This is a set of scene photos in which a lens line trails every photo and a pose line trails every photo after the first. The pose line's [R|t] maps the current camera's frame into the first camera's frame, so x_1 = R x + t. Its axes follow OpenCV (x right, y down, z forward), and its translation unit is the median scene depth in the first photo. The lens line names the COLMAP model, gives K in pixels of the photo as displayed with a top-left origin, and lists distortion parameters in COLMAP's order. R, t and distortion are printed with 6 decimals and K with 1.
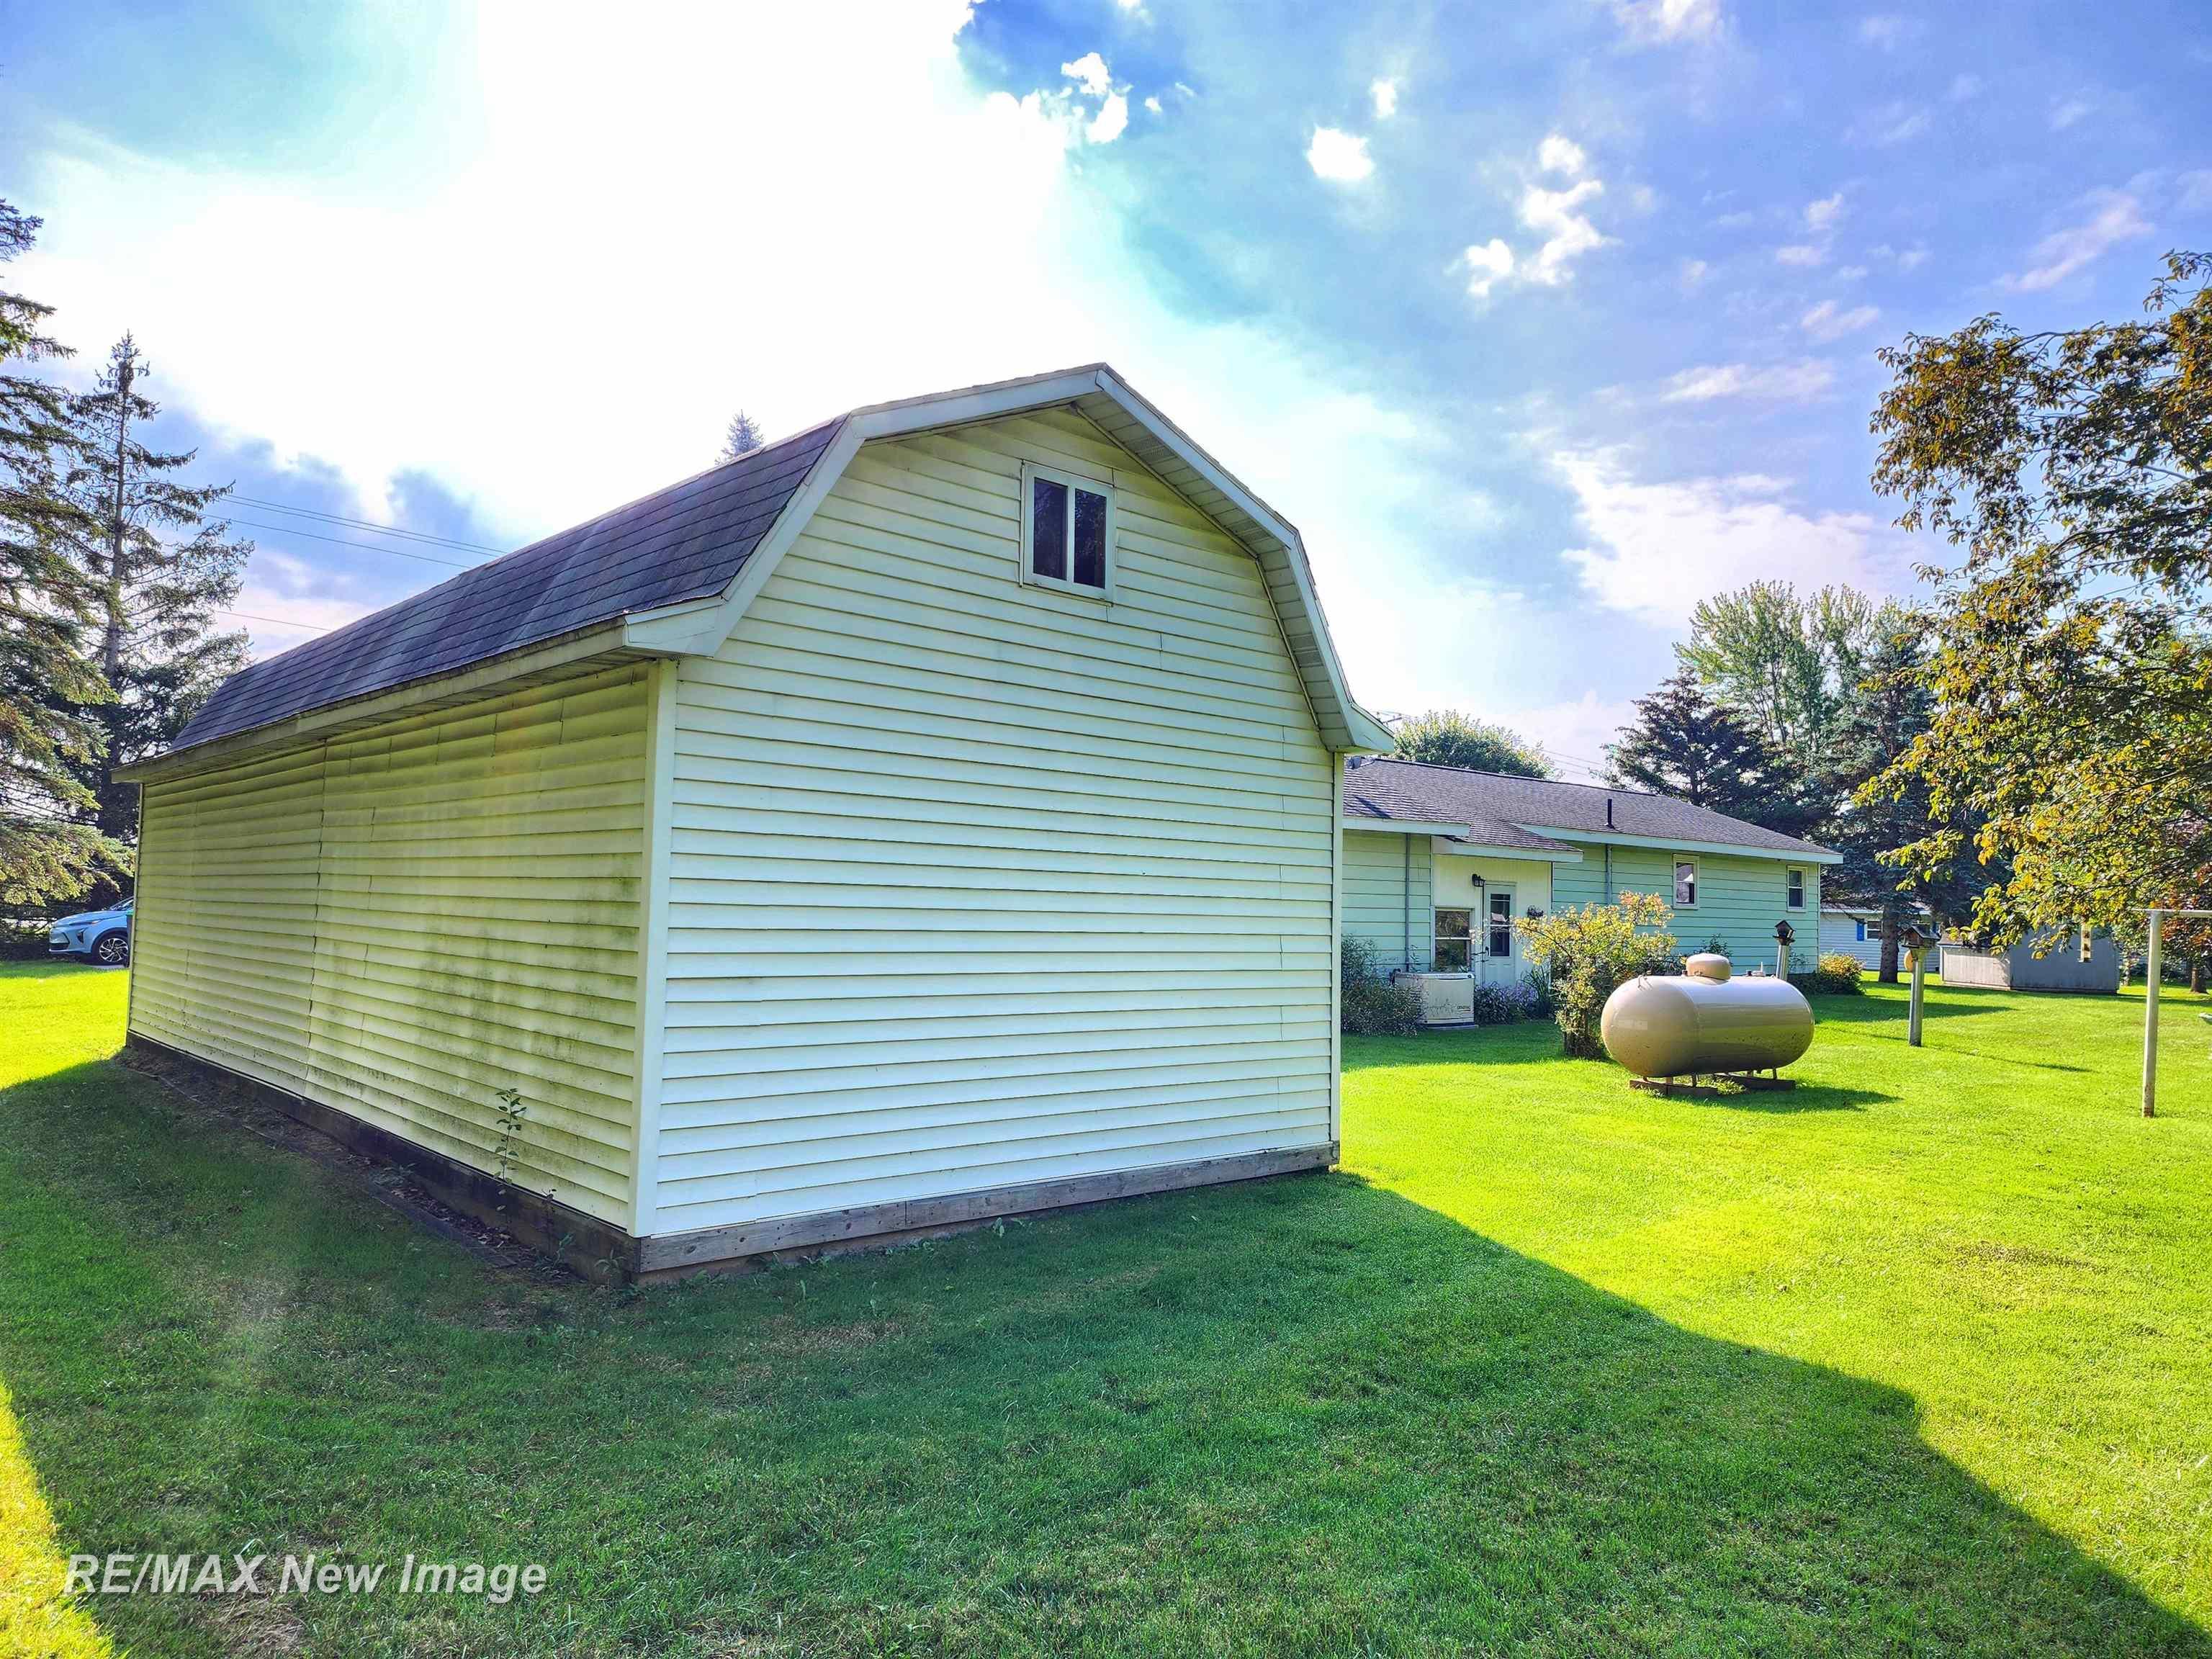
lens RADIAL K [[1494.1, 0, 1106.0], [0, 1494.1, 829.5], [0, 0, 1]] dist [0.077591, -0.072564]
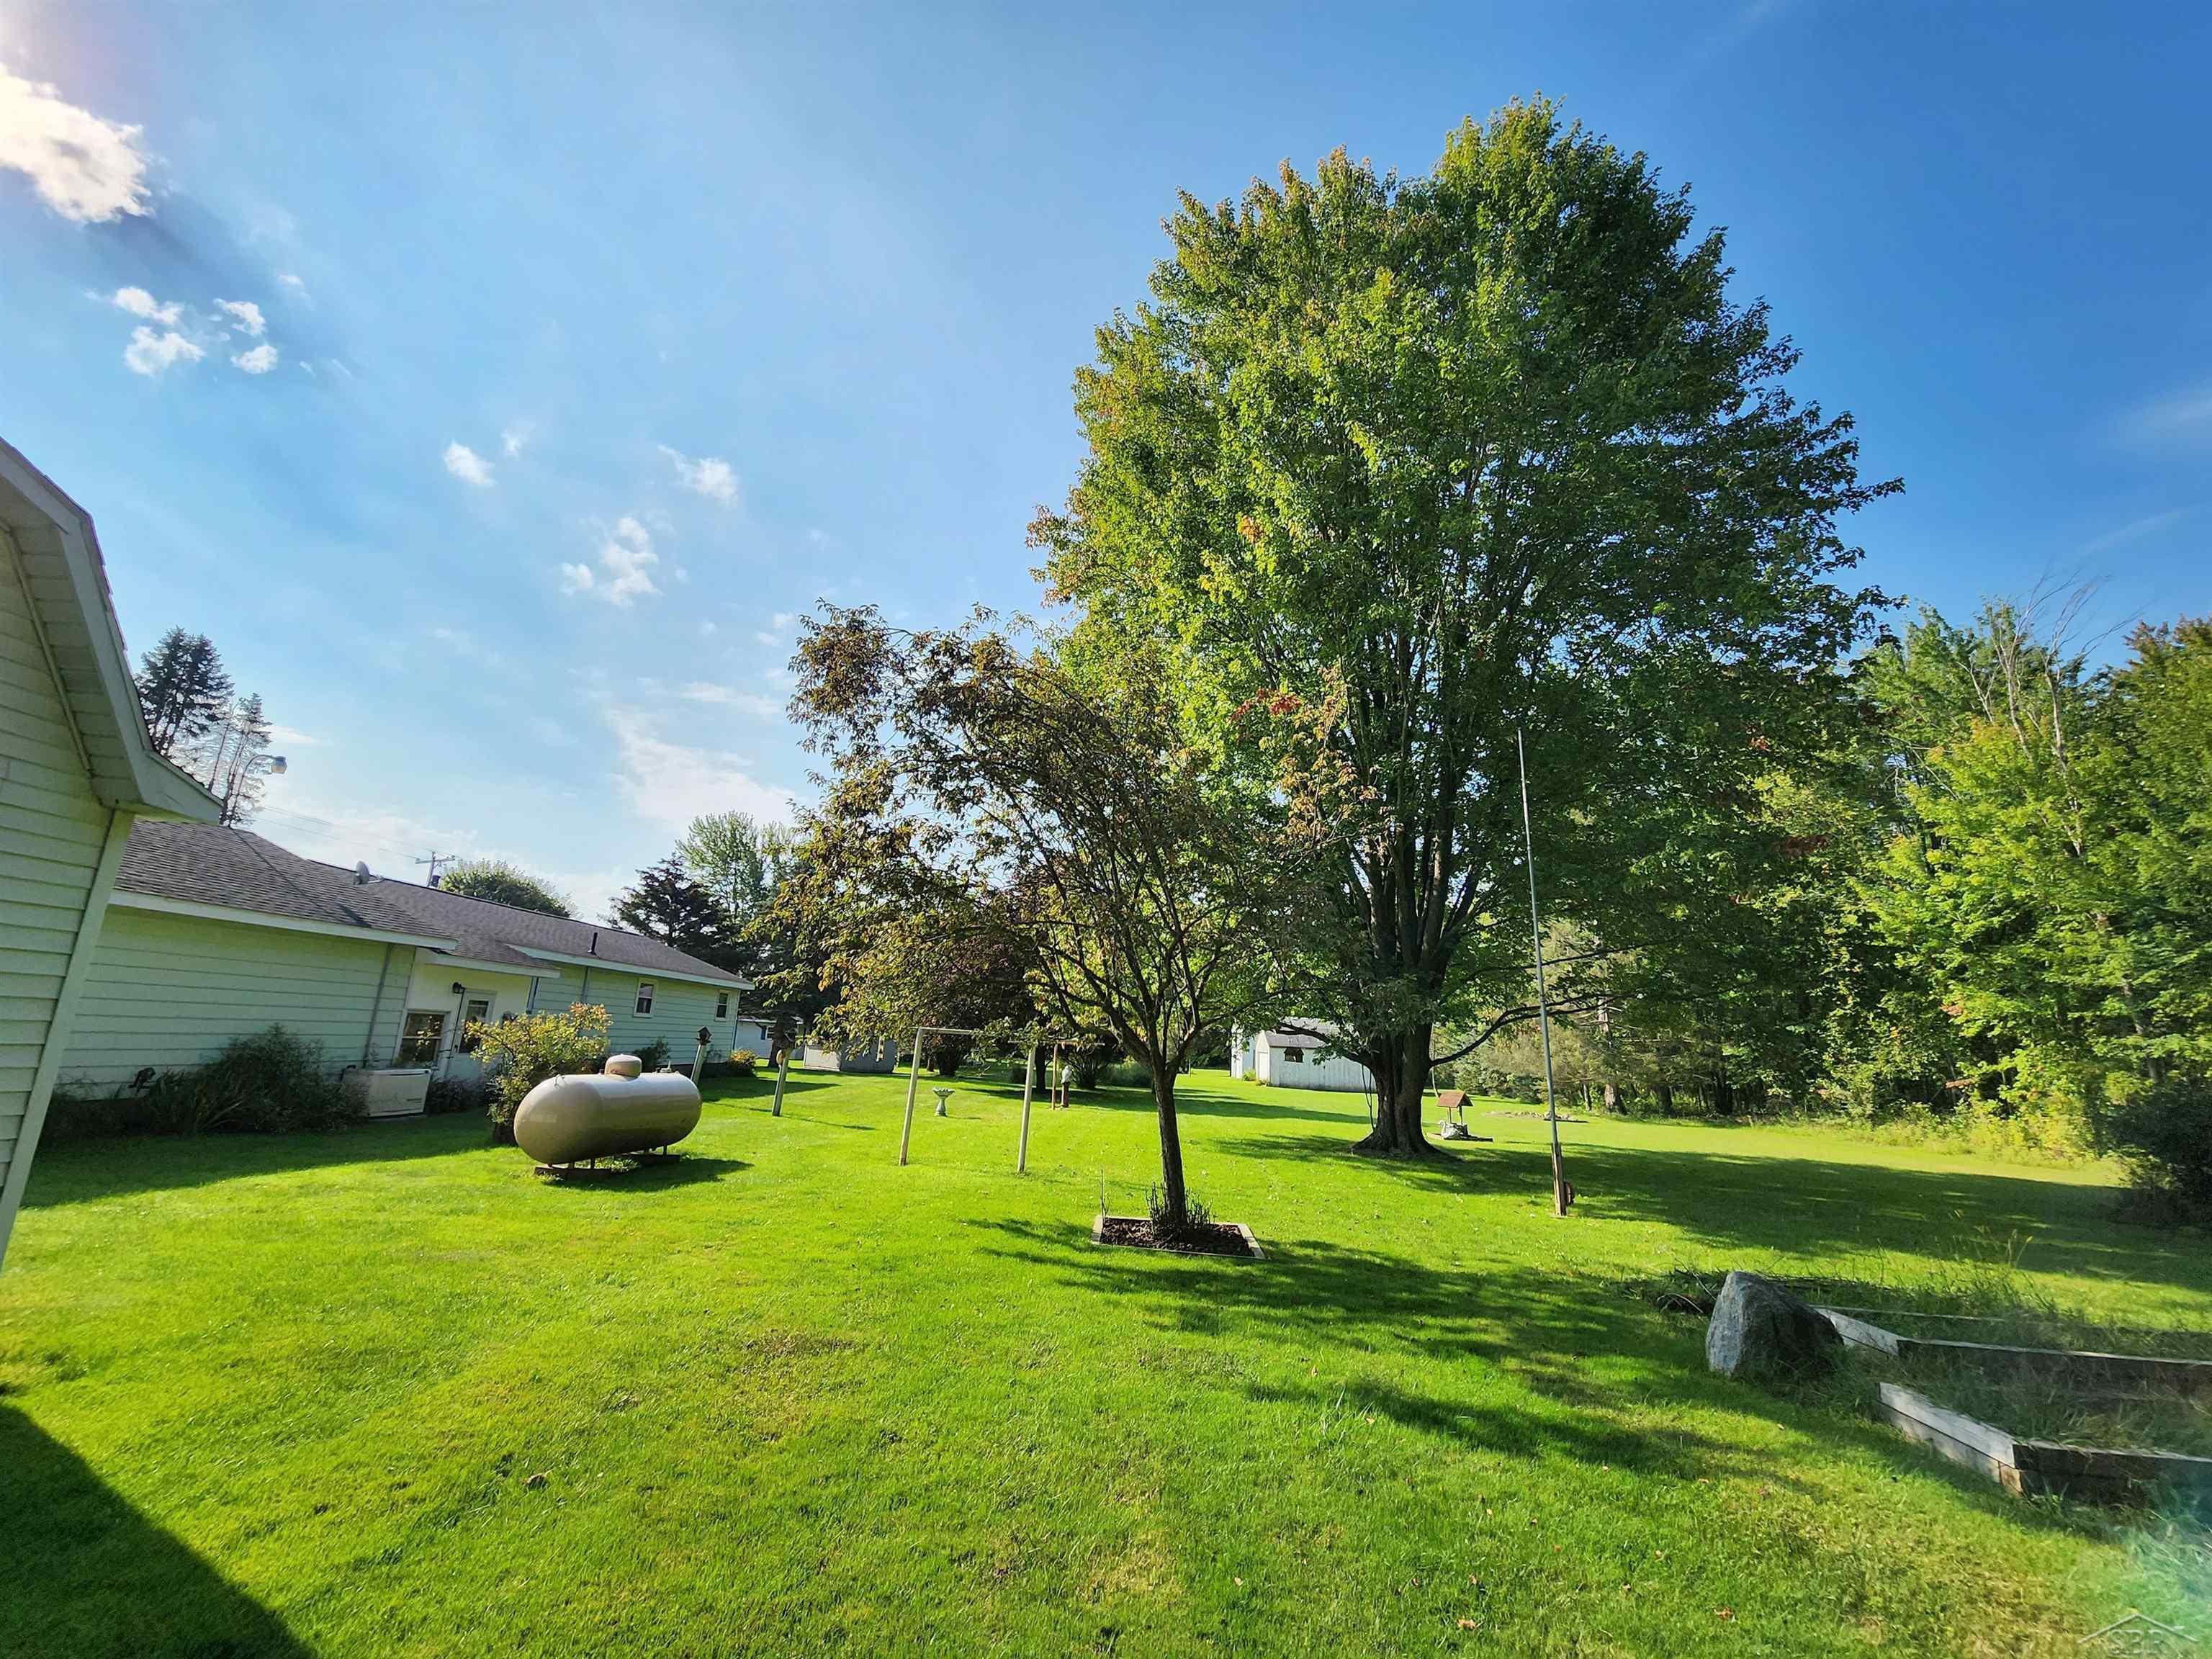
lens RADIAL K [[906.7, 0, 1104.2], [0, 906.7, 825.3], [0, 0, 1]] dist [-0.001395, -0.001611]
pose [[0.692429, 0.177597, 0.699286, 0.079196], [-0.066996, 0.980870, -0.182771, 0.004121], [-0.718368, 0.079706, 0.691082, 0.124479]]
